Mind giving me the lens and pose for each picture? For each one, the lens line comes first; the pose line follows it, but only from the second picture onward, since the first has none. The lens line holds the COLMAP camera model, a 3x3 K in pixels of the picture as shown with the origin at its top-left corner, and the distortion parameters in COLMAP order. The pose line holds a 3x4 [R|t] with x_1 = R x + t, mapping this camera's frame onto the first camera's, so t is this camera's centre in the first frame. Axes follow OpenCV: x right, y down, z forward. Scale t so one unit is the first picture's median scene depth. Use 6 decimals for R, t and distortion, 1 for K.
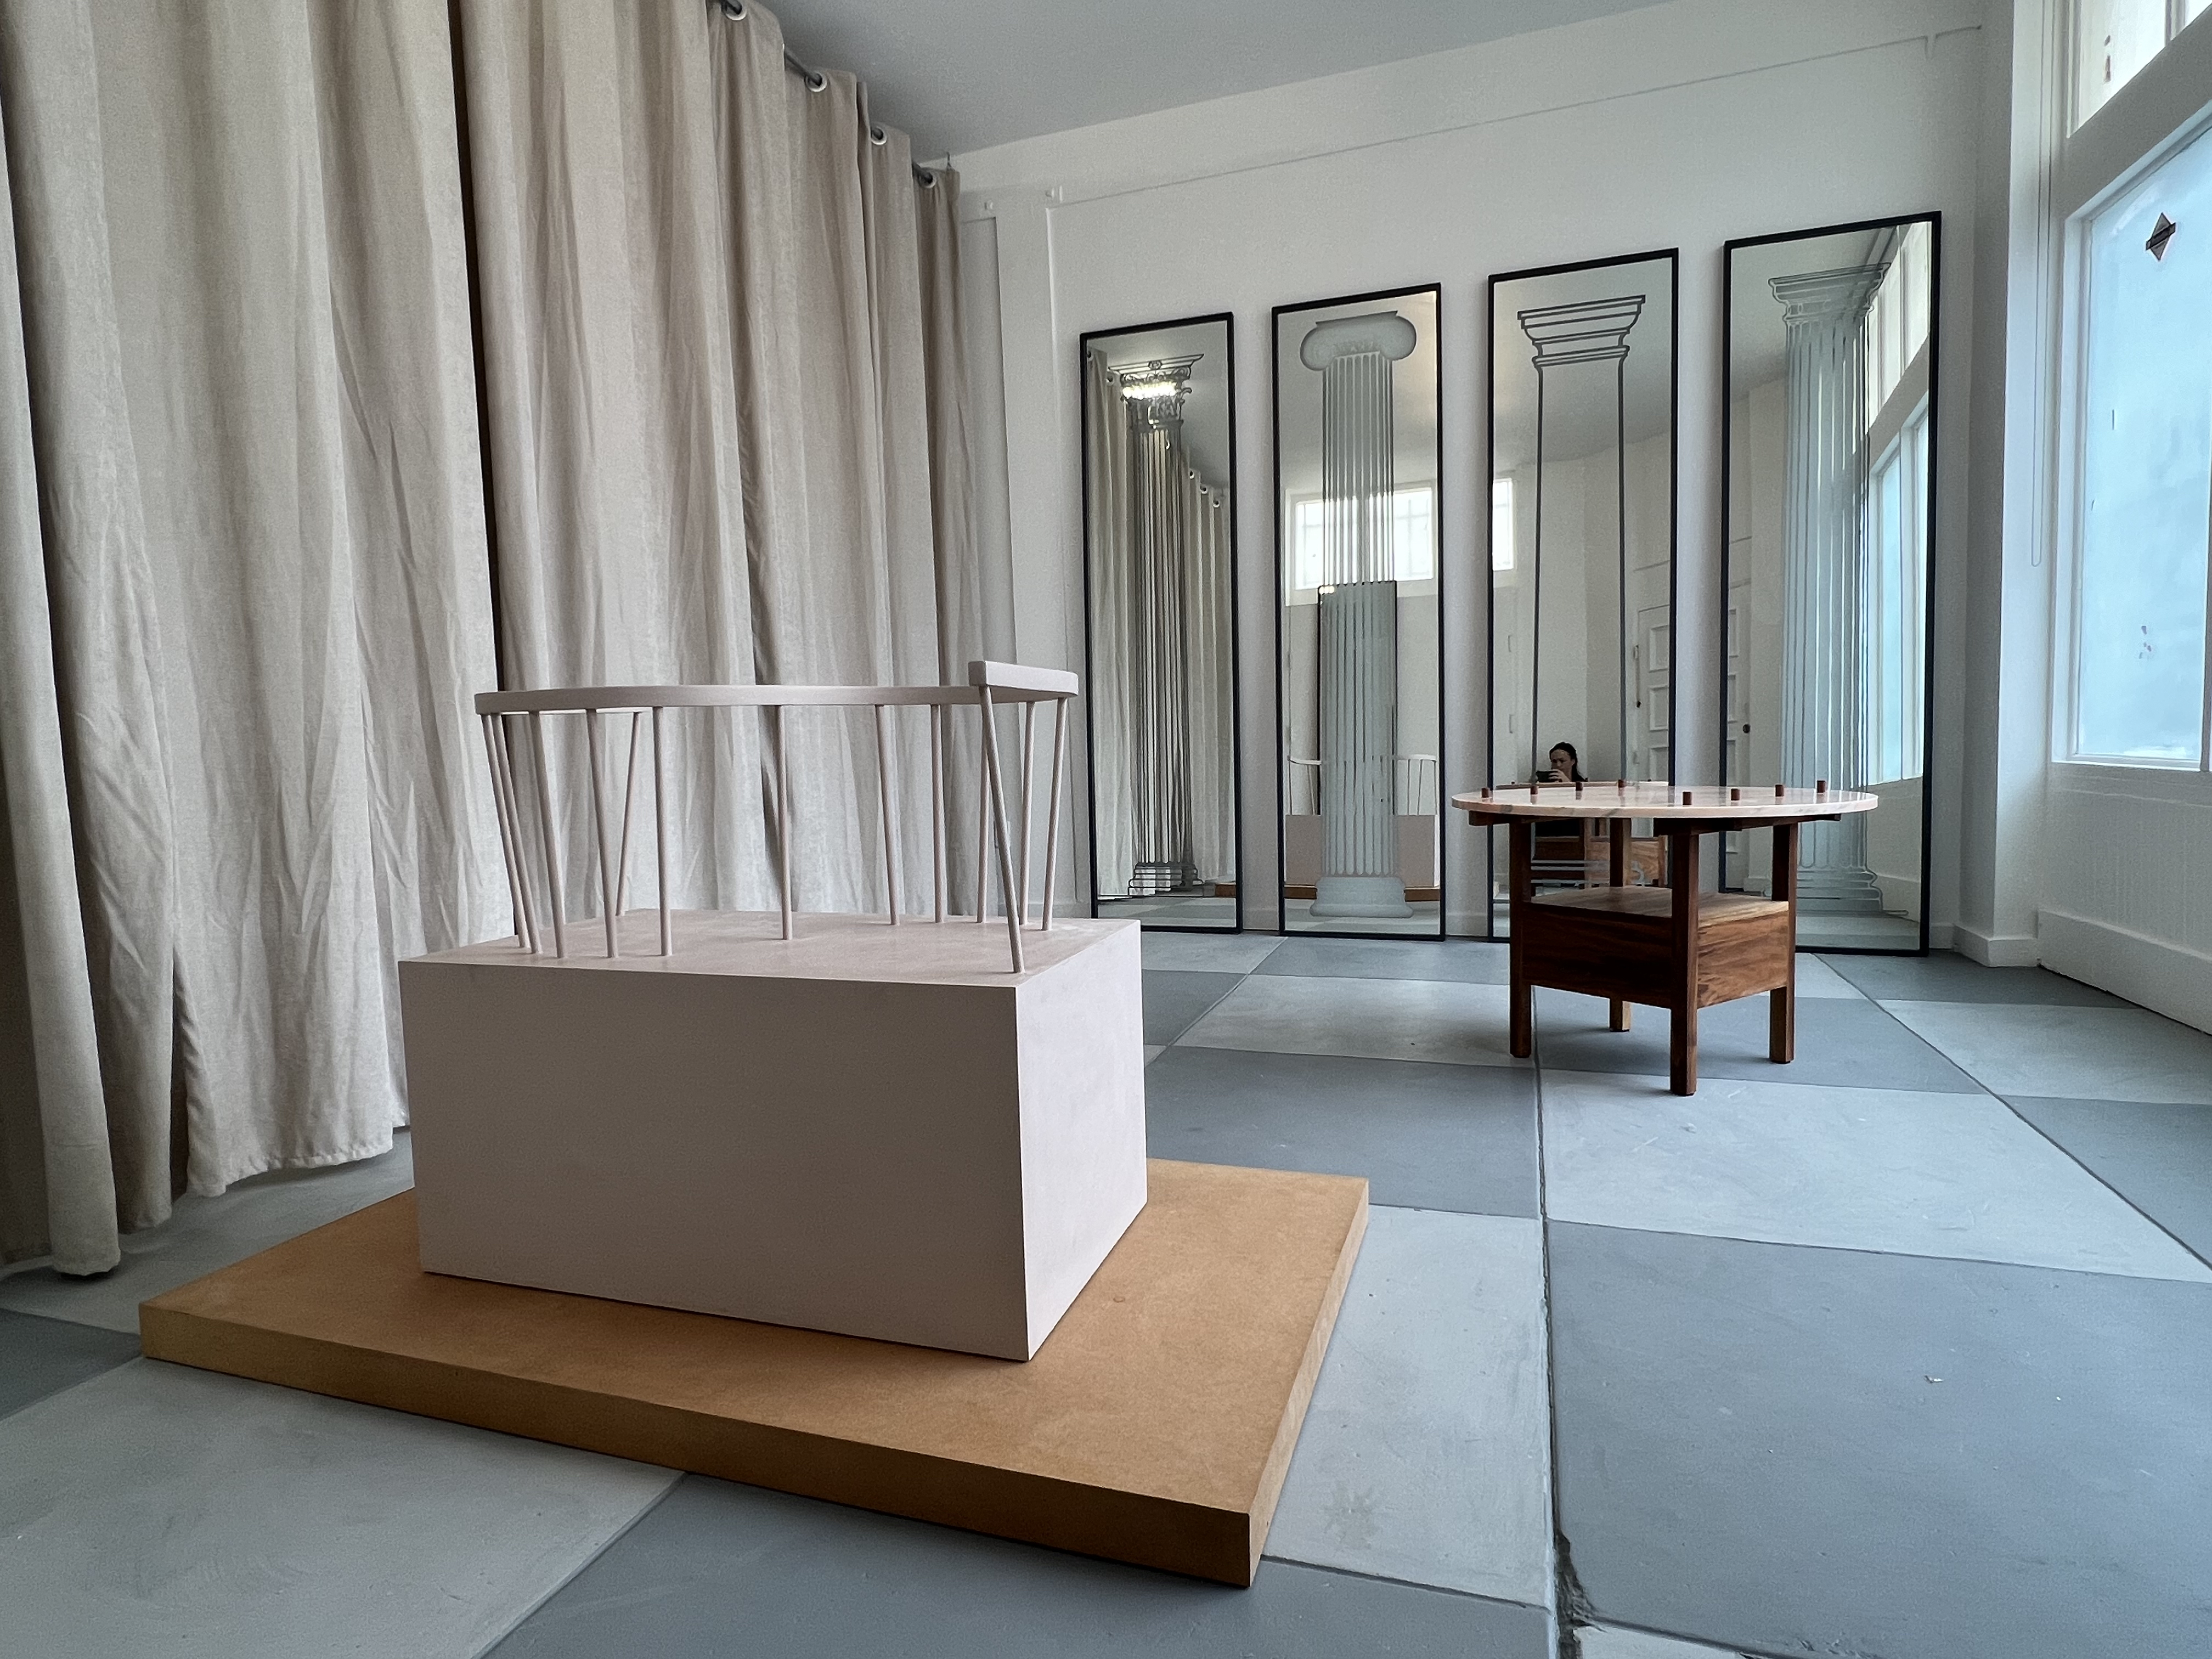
lens RADIAL K [[1201.4, 0, 1106.0], [0, 1201.4, 829.5], [0, 0, 1]] dist [0.001658, -0.000590]
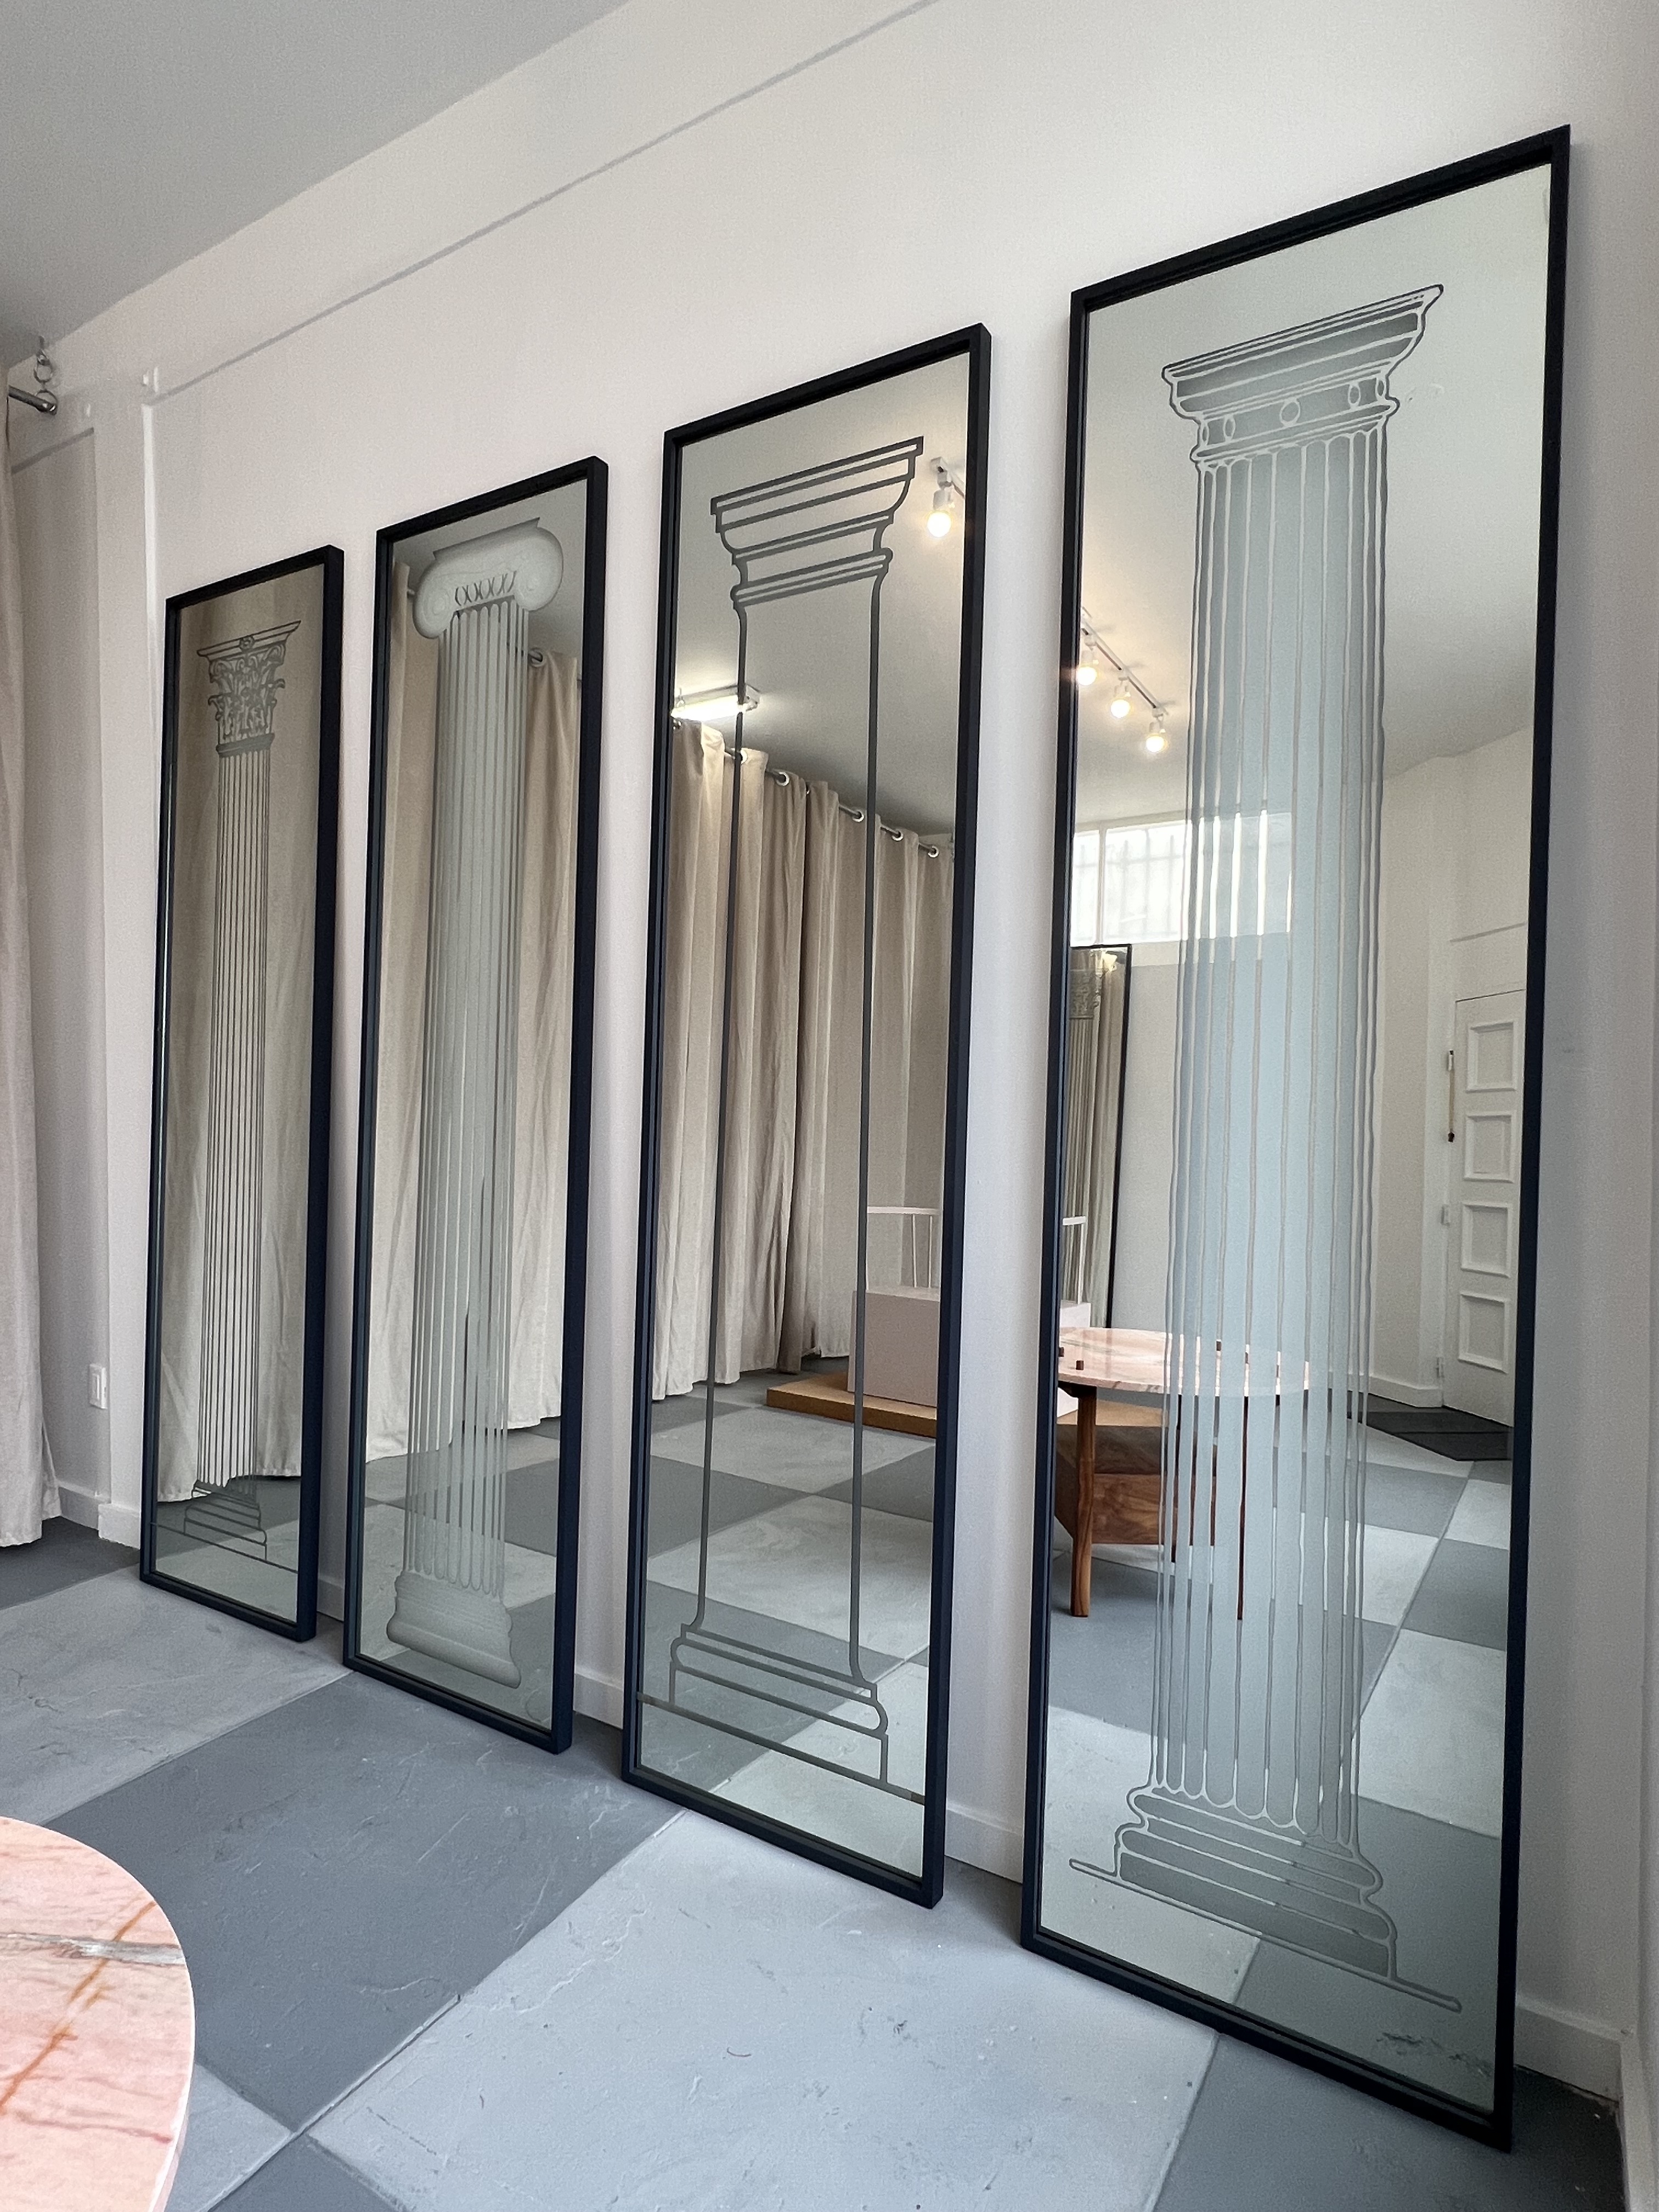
lens RADIAL K [[1214.2, 0, 829.5], [0, 1214.2, 1106.0], [0, 0, 1]] dist [-0.012990, -0.000153]
pose [[0.975599, 0.042836, -0.215341, 0.507891], [-0.050092, 0.998342, -0.028348, -0.173839], [0.213770, 0.038443, 0.976127, 0.542839]]
